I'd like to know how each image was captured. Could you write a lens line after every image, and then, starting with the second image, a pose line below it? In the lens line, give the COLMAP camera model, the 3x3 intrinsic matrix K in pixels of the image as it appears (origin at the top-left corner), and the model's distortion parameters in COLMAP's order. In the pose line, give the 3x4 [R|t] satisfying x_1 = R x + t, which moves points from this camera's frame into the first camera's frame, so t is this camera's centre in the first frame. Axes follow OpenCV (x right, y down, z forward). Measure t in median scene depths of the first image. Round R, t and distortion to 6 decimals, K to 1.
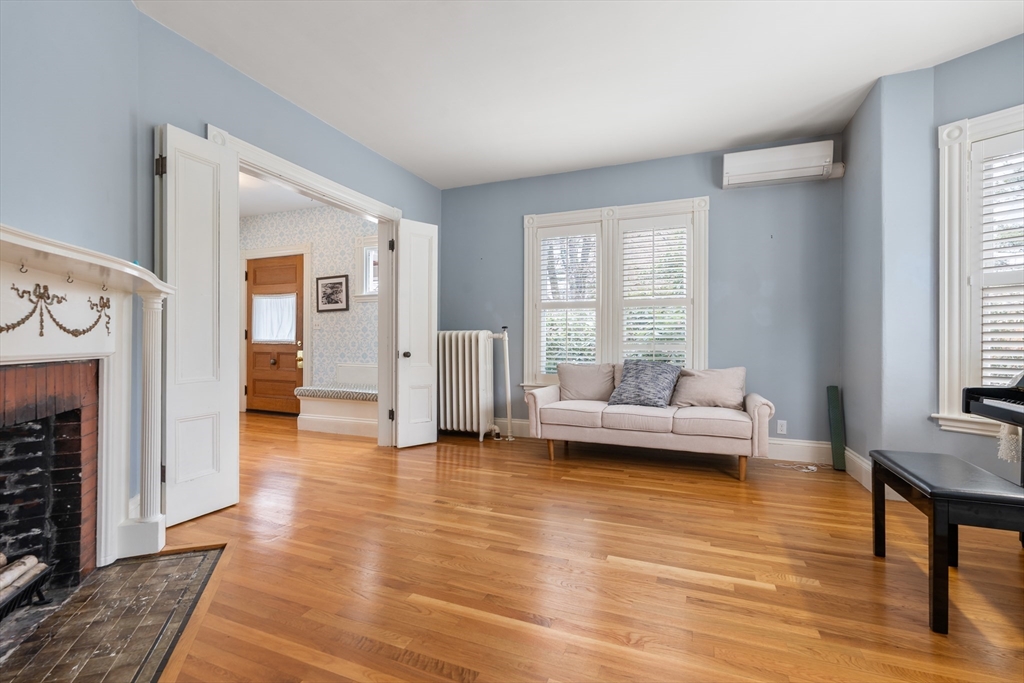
lens RADIAL K [[455.1, 0, 517.1], [0, 455.1, 340.4], [0, 0, 1]] dist [-0.004676, 0.000797]
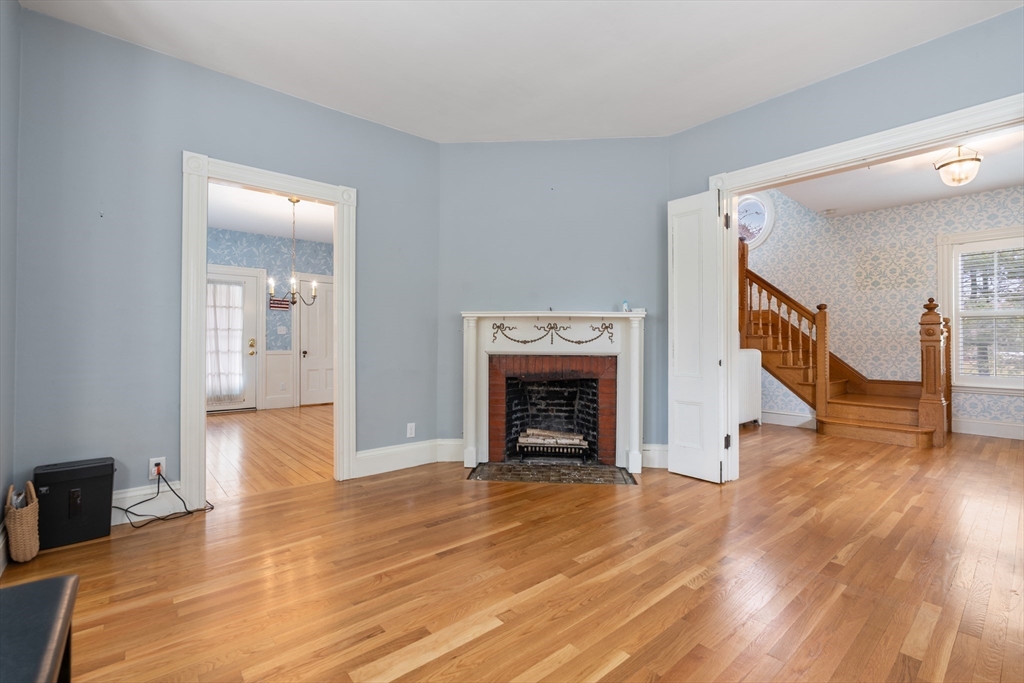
lens RADIAL K [[455.1, 0, 512.9], [0, 455.1, 340.2], [0, 0, 1]] dist [-0.004676, 0.000797]
pose [[-0.458407, -0.007820, -0.888708, 0.775412], [-0.003000, 0.999969, -0.007251, -0.006817], [0.888737, -0.000658, -0.458416, 1.196220]]
